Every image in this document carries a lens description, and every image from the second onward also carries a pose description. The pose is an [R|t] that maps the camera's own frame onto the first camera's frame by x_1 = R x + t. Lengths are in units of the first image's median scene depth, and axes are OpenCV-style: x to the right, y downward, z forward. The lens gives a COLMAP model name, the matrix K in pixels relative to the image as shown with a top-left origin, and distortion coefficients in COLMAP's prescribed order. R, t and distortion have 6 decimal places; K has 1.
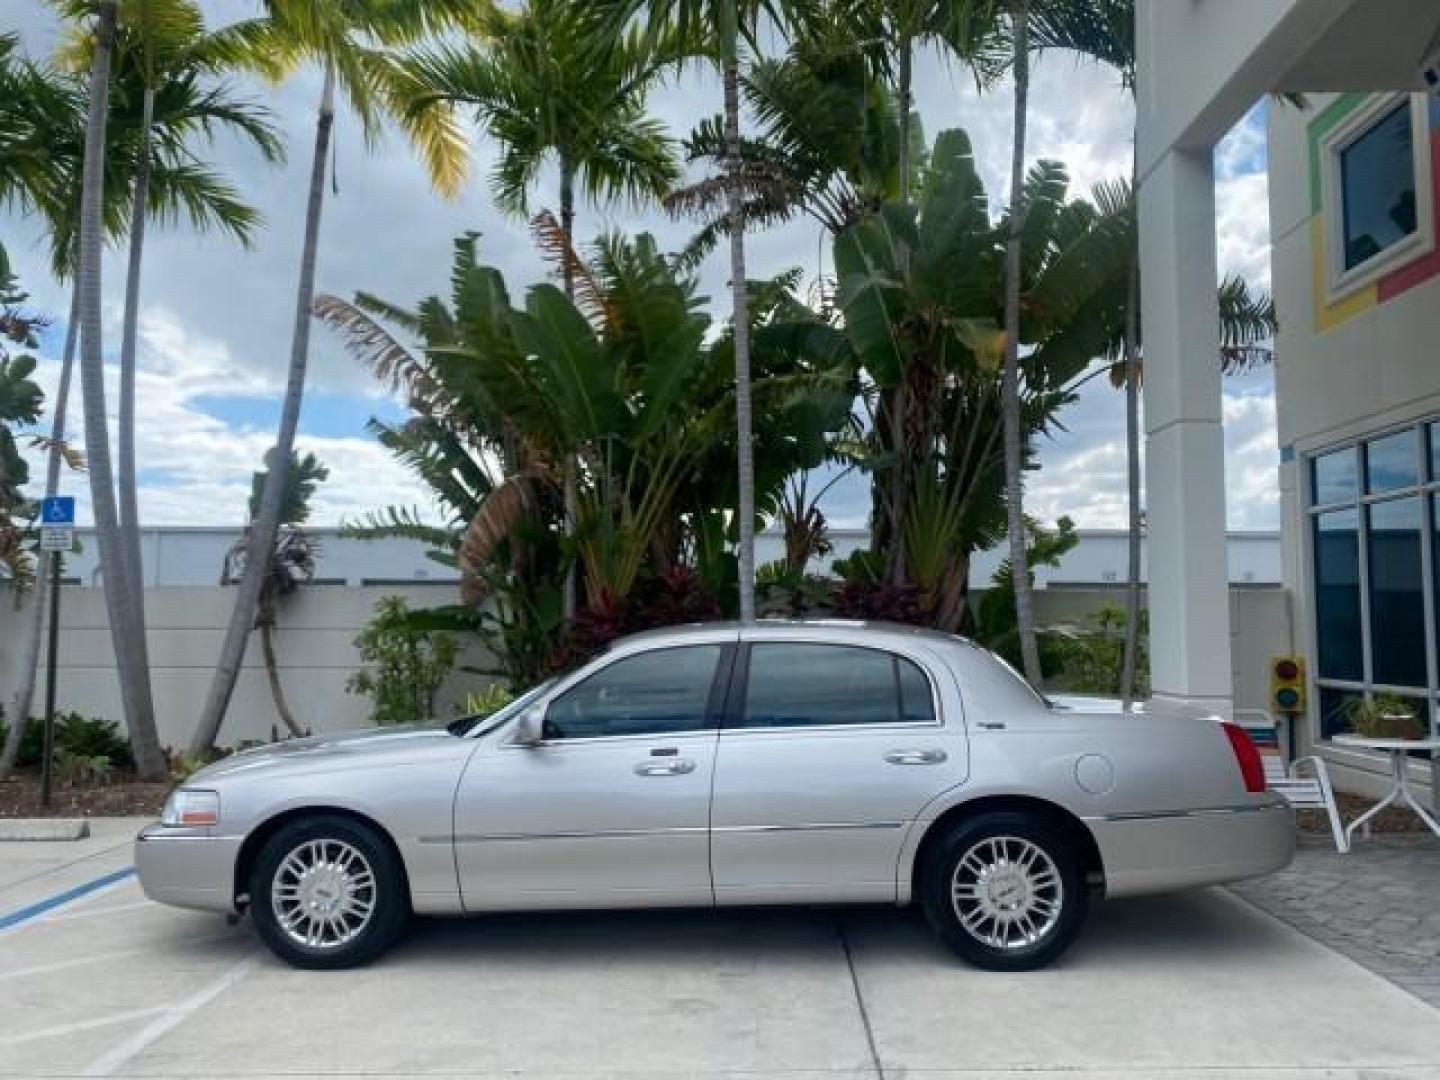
lens RADIAL K [[1112.4, 0, 710.8], [0, 1112.4, 527.6], [0, 0, 1]] dist [0.026877, -0.026278]
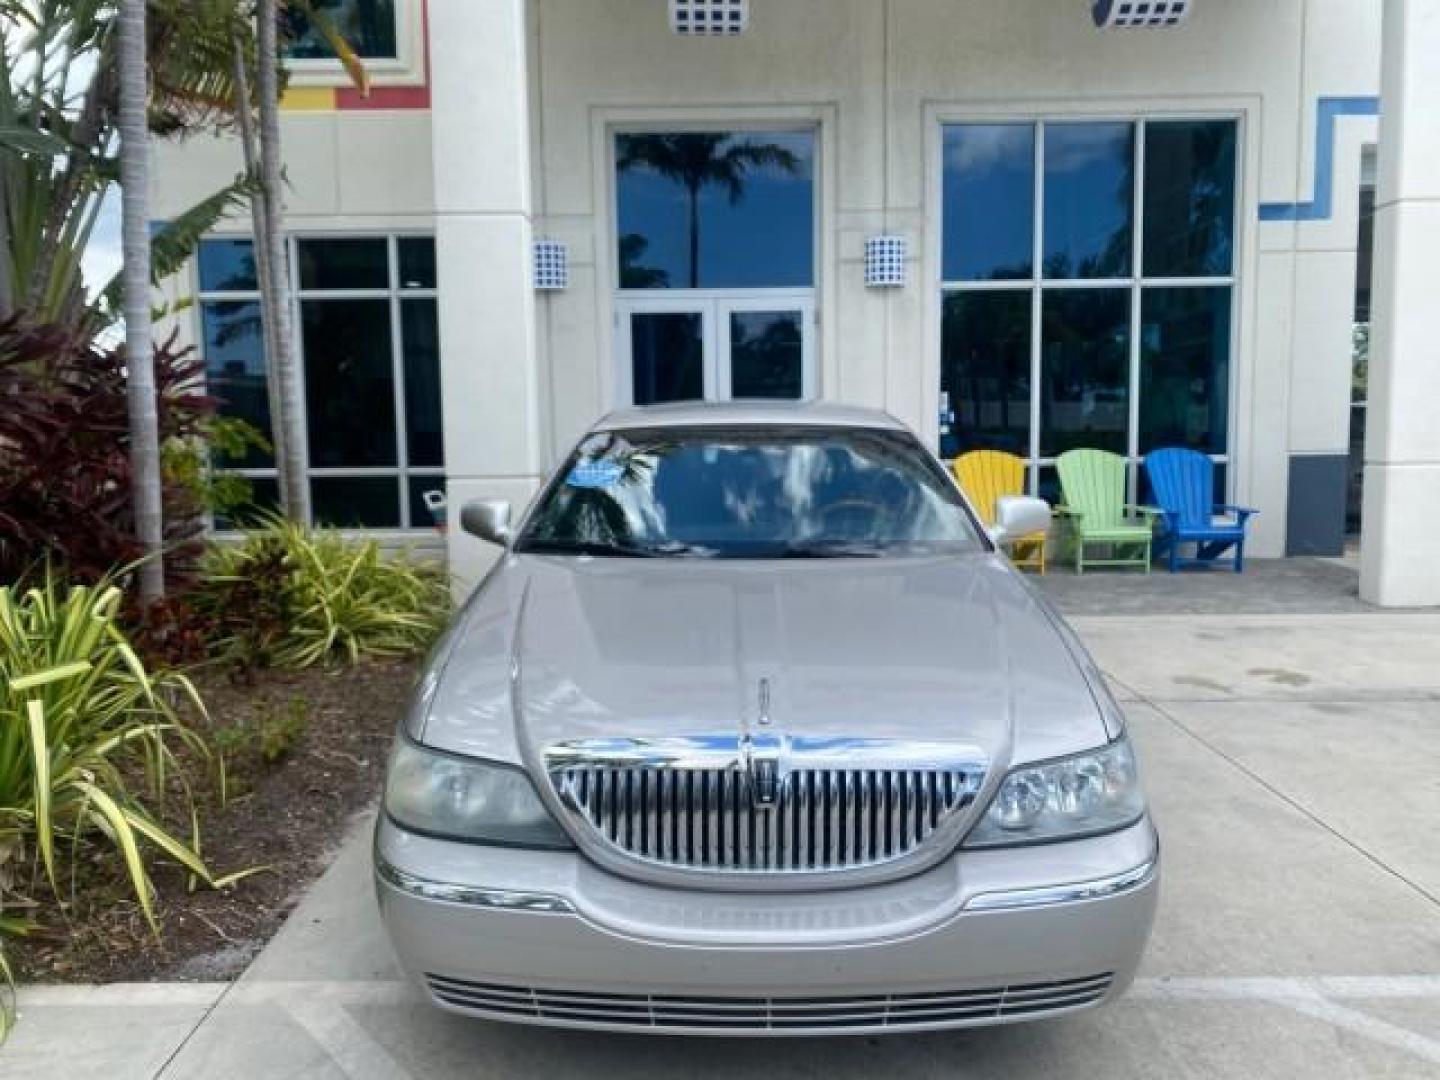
lens RADIAL K [[1112.4, 0, 717.3], [0, 1112.4, 545.0], [0, 0, 1]] dist [0.026877, -0.026278]
pose [[-0.045824, -0.113839, 0.992442, -0.485476], [-0.074094, 0.991136, 0.110268, 0.061254], [-0.996198, -0.068481, -0.053852, 0.637101]]
